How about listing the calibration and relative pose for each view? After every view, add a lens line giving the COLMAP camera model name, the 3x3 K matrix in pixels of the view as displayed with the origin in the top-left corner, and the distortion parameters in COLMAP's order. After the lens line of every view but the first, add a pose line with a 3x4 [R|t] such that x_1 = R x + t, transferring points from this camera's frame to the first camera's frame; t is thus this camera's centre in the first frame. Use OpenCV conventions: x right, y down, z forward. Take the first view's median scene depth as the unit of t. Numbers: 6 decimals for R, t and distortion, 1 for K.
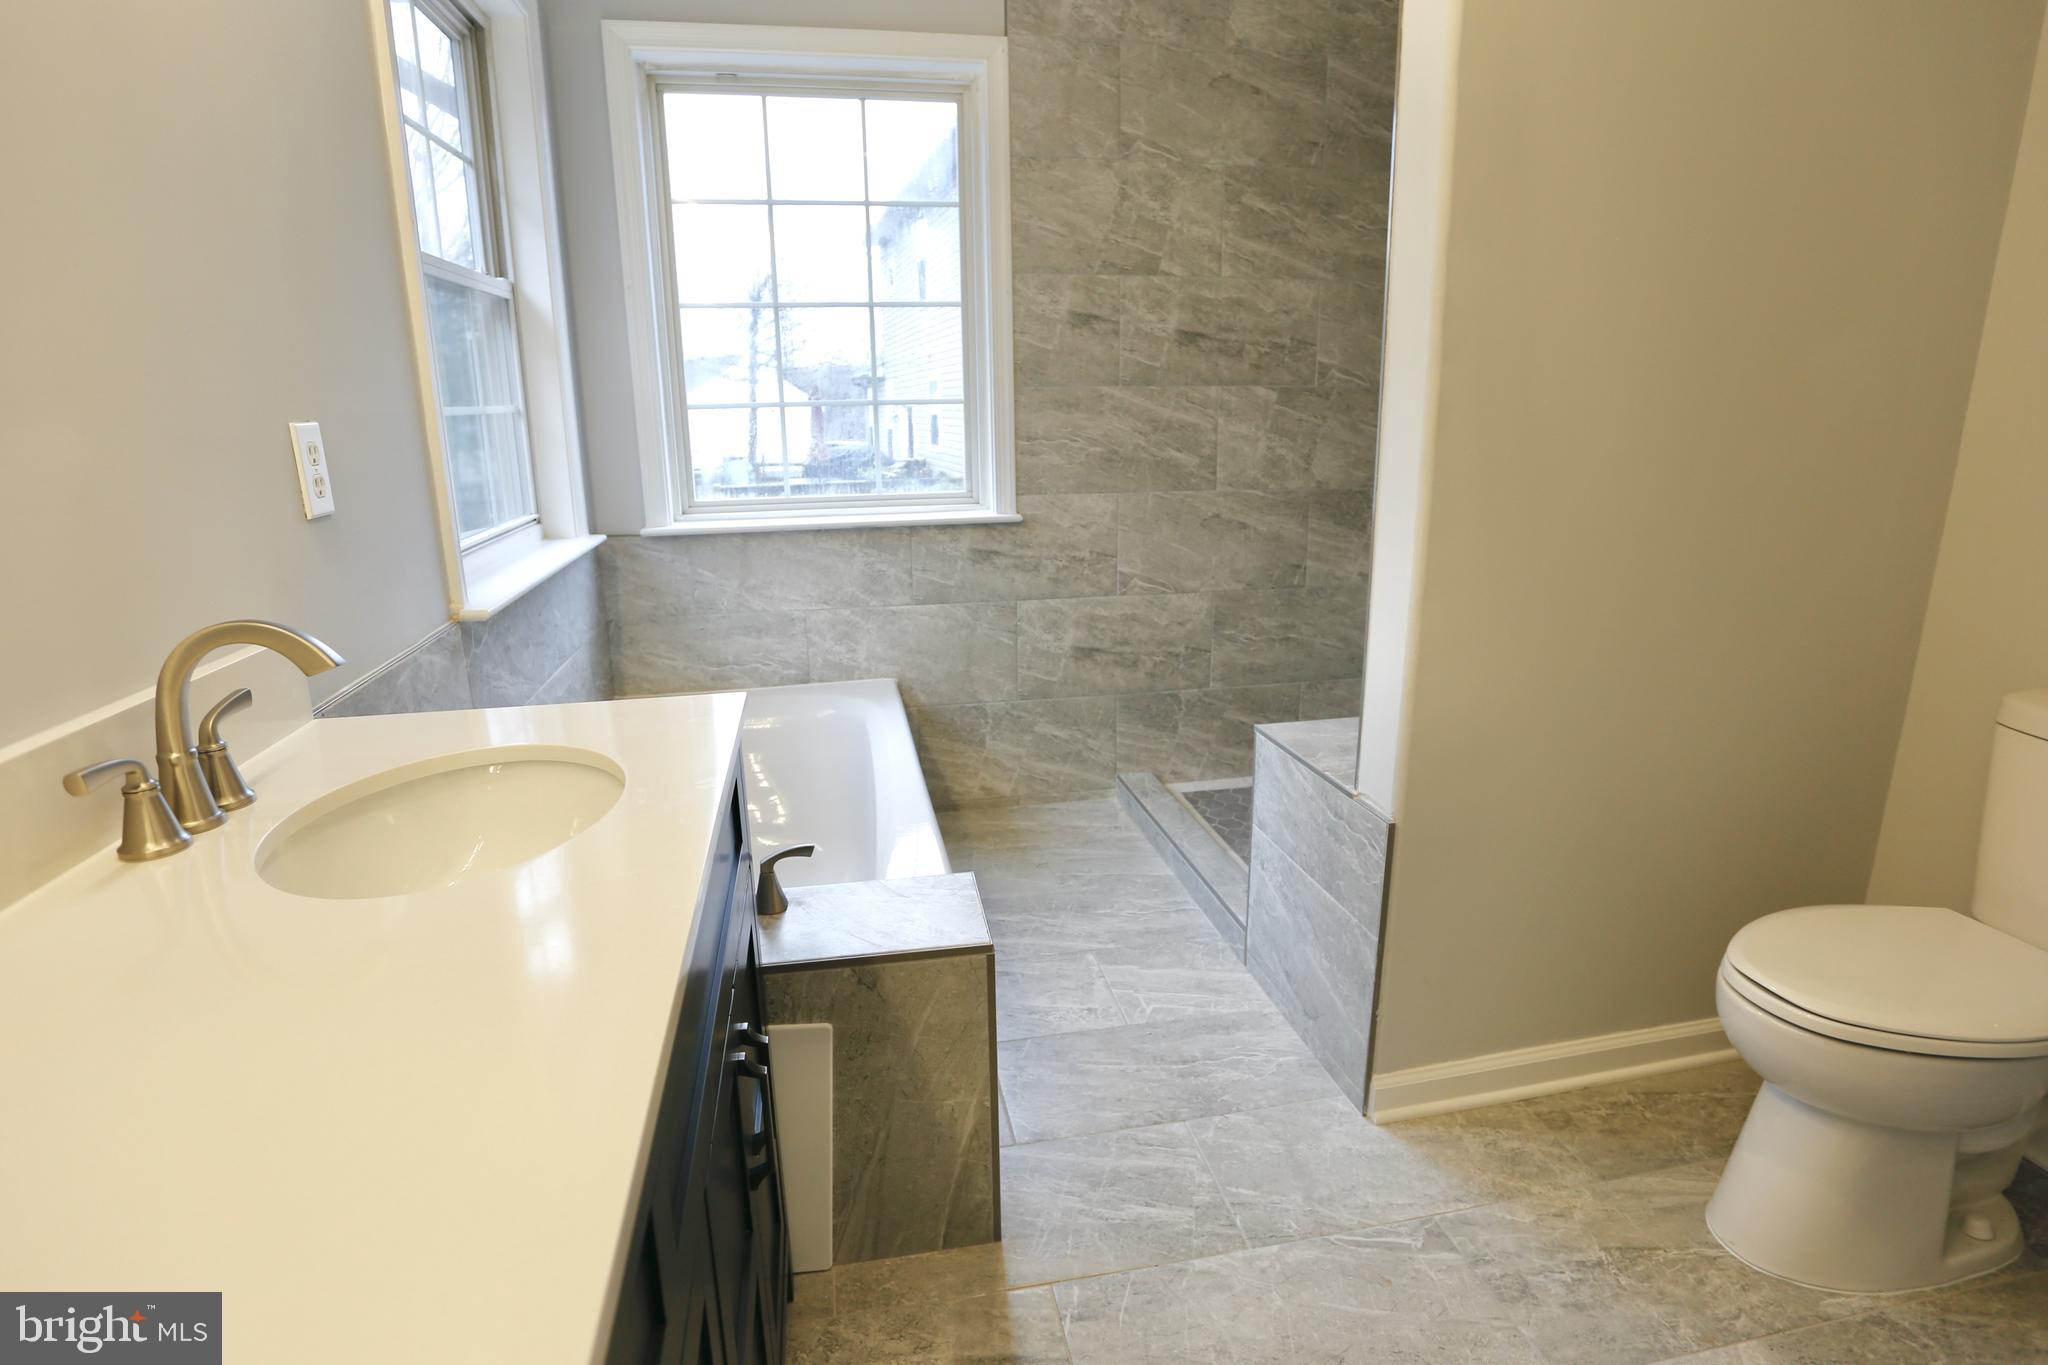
lens RADIAL K [[1071.3, 0, 1043.6], [0, 1071.3, 669.1], [0, 0, 1]] dist [-0.061195, 0.020742]
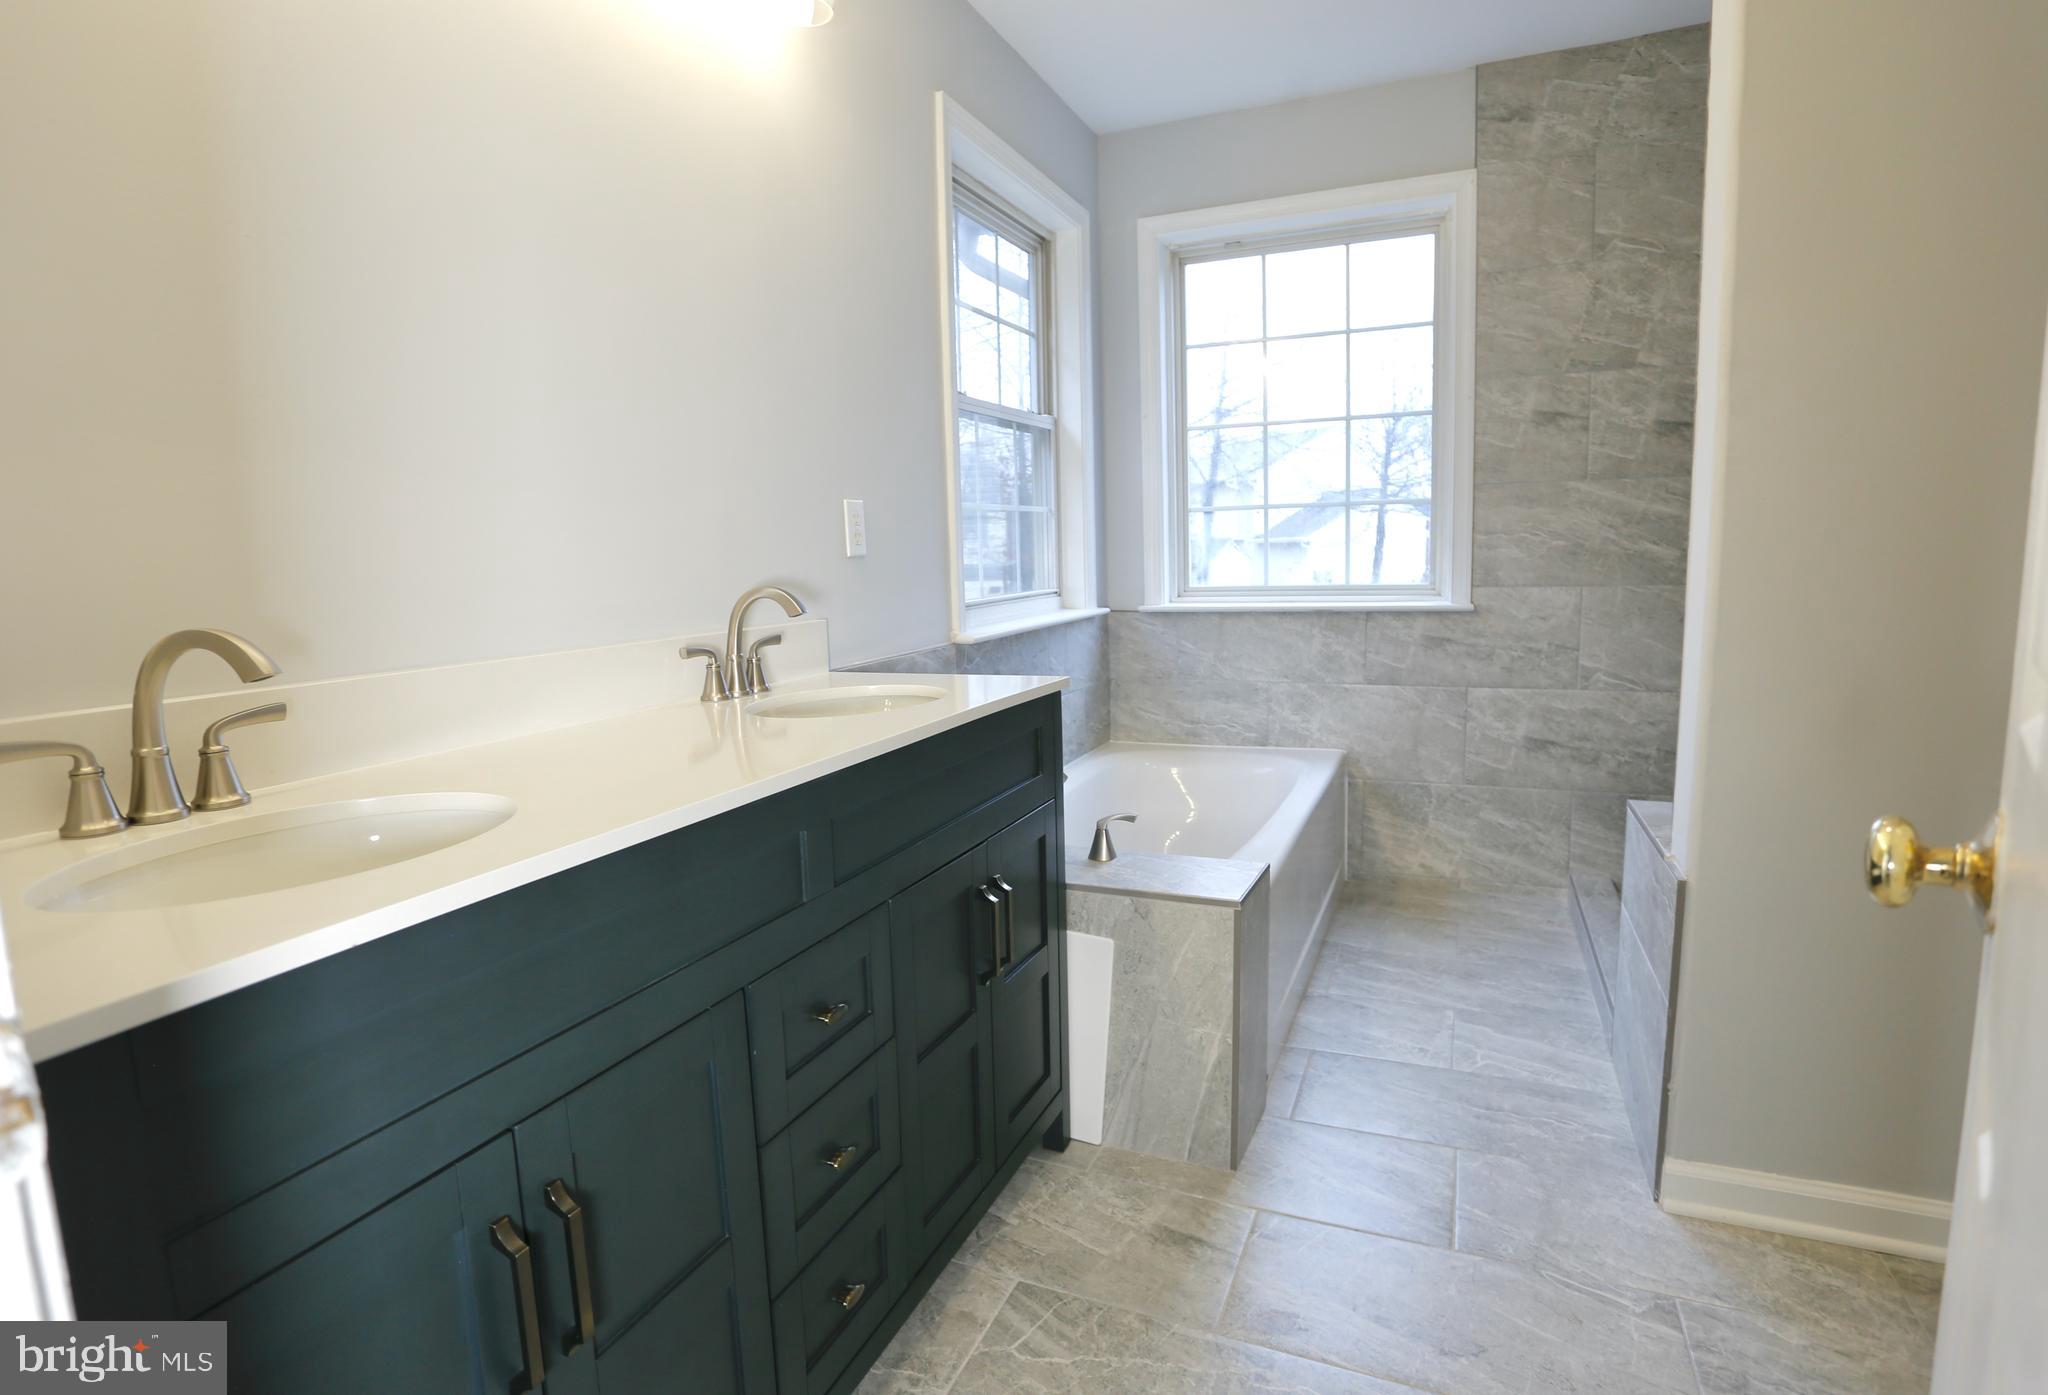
lens RADIAL K [[1050.7, 0, 1017.1], [0, 1050.7, 686.7], [0, 0, 1]] dist [-0.029874, 0.004562]
pose [[0.822493, 0.062206, -0.565364, 0.213743], [-0.120447, 0.990507, -0.066243, 0.063061], [0.555876, 0.122581, 0.822178, -0.089755]]
